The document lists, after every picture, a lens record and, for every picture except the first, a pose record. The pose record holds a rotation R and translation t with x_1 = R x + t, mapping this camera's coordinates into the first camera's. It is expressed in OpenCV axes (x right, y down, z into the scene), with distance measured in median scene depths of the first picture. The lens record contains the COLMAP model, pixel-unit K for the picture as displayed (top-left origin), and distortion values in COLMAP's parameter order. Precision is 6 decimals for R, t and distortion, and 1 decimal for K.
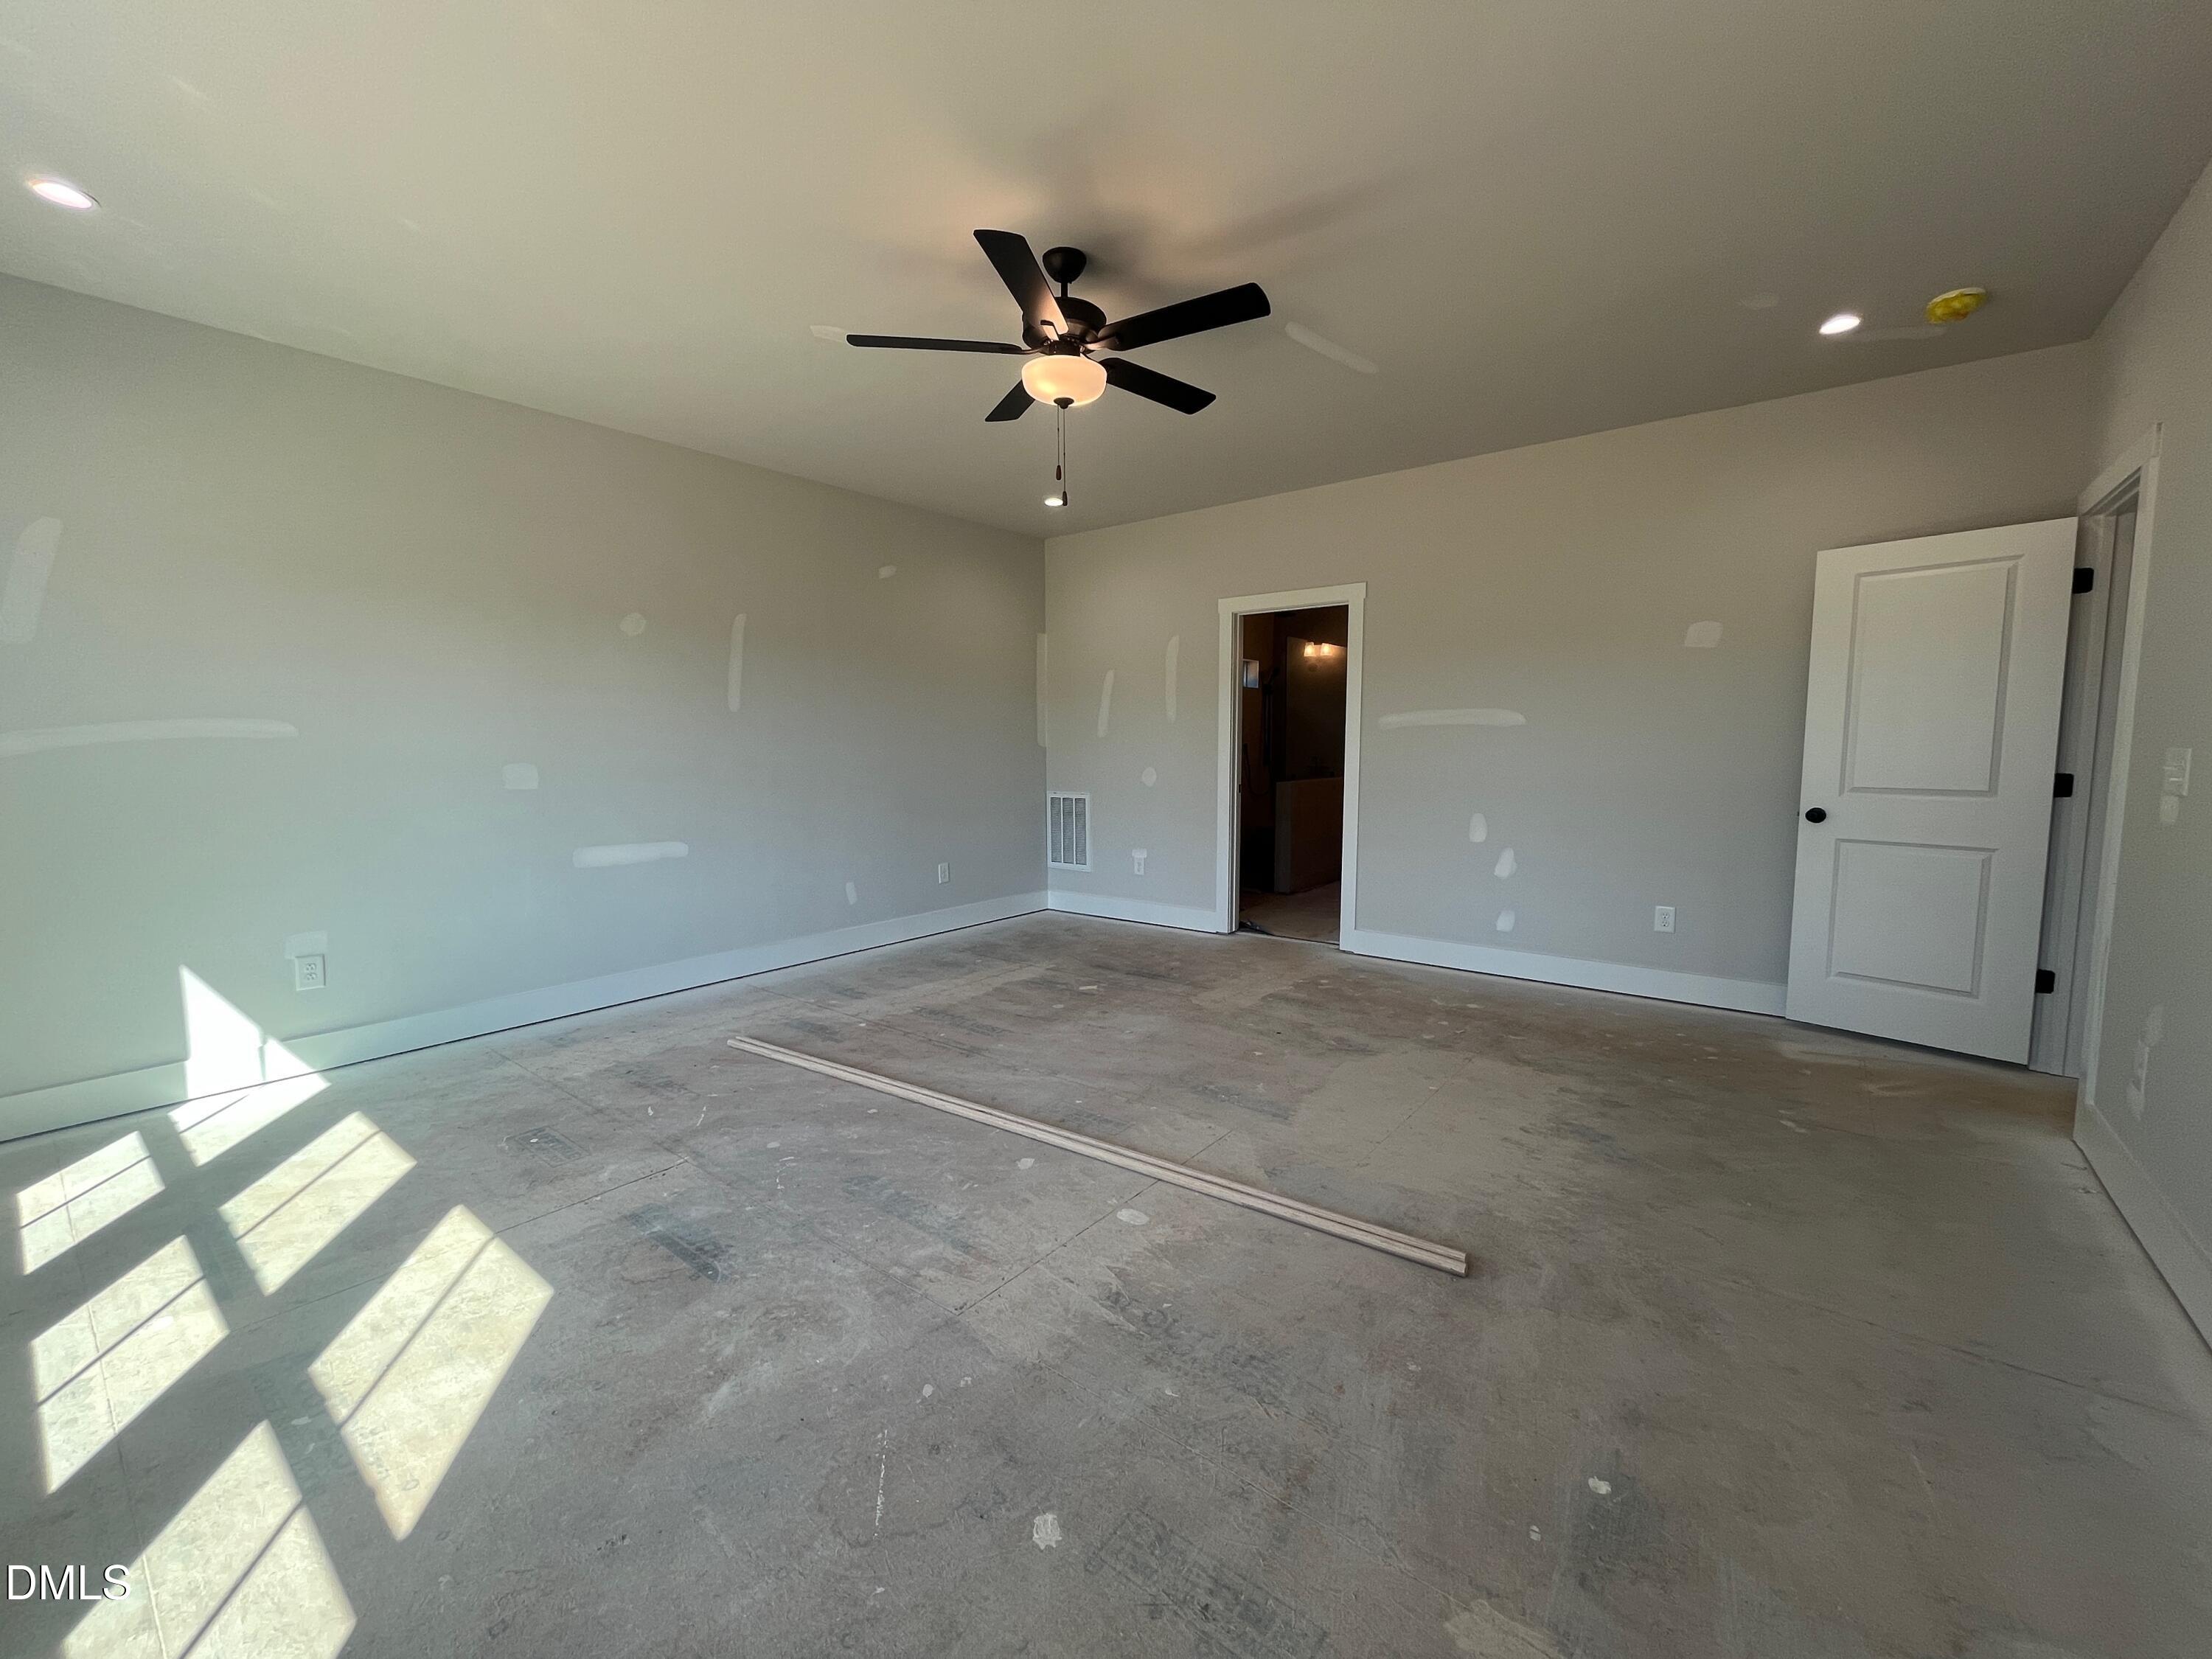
lens RADIAL K [[901.1, 0, 1103.6], [0, 901.1, 830.1], [0, 0, 1]] dist [-0.002496, -0.000568]
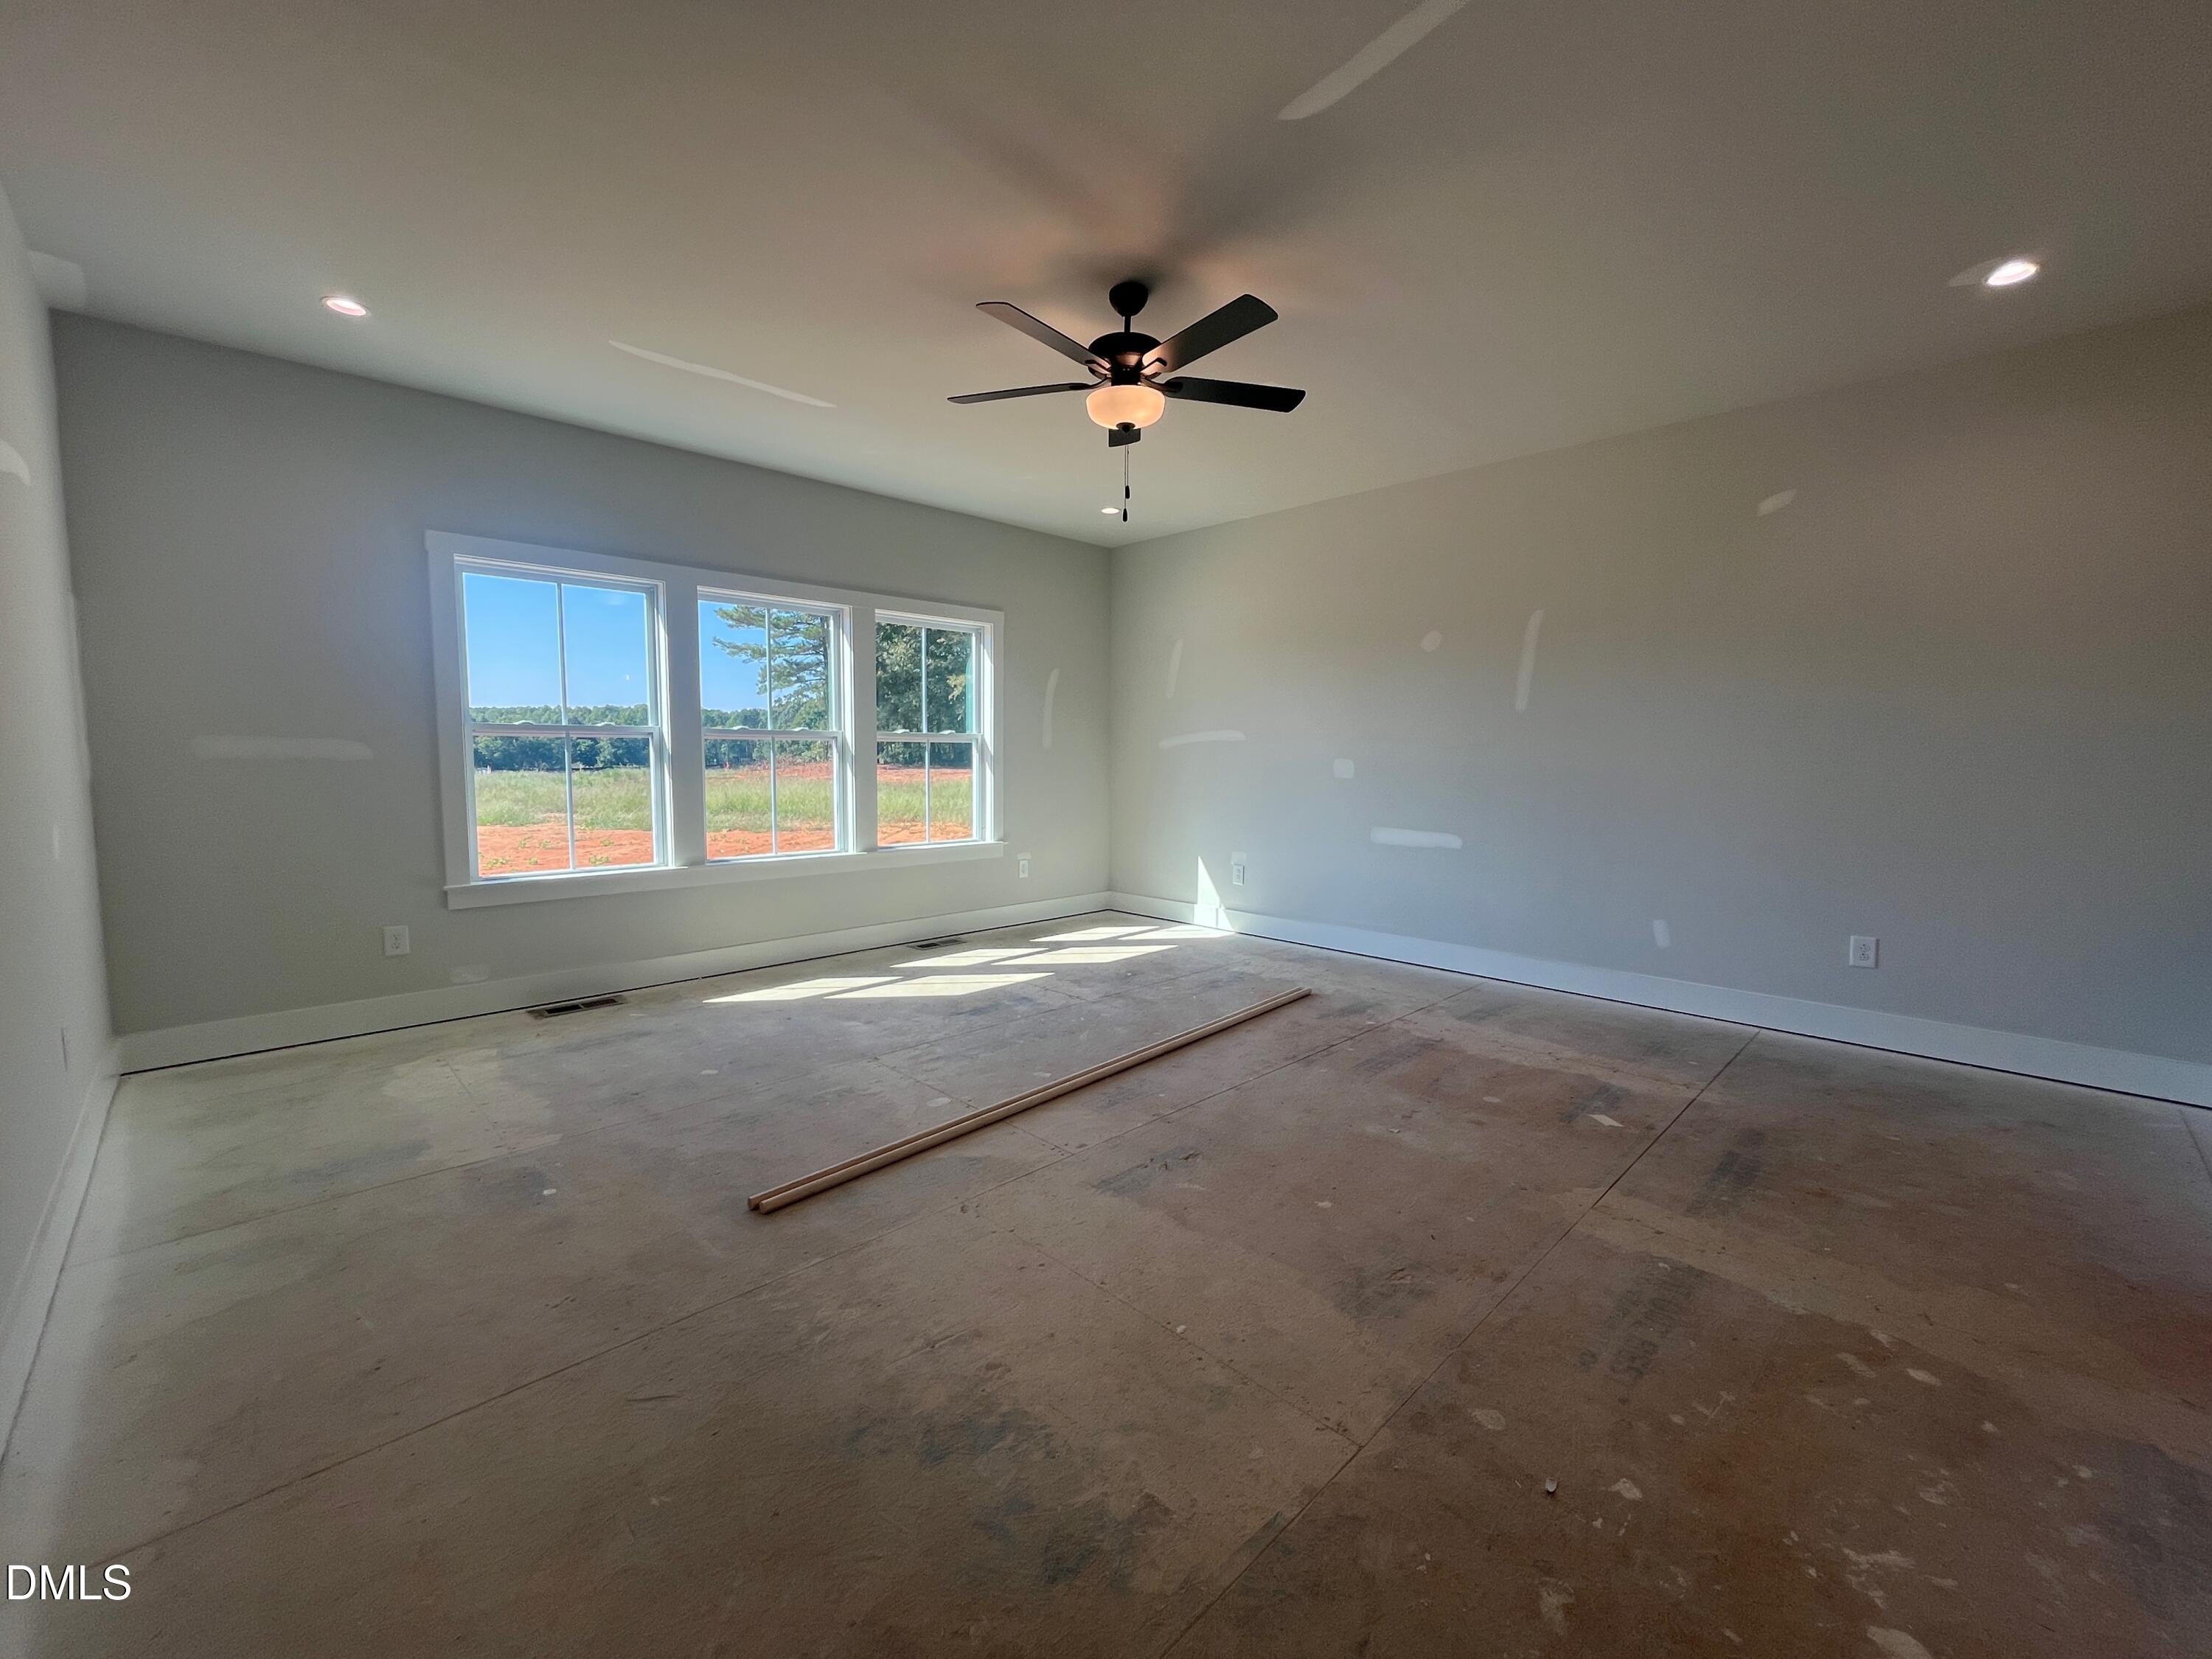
lens RADIAL K [[901.1, 0, 1097.4], [0, 901.1, 832.9], [0, 0, 1]] dist [-0.002496, -0.000568]
pose [[-0.131981, 0.094551, -0.986733, 0.755113], [-0.099579, 0.989140, 0.108101, -0.072842], [0.986238, 0.112525, -0.121132, 0.807182]]
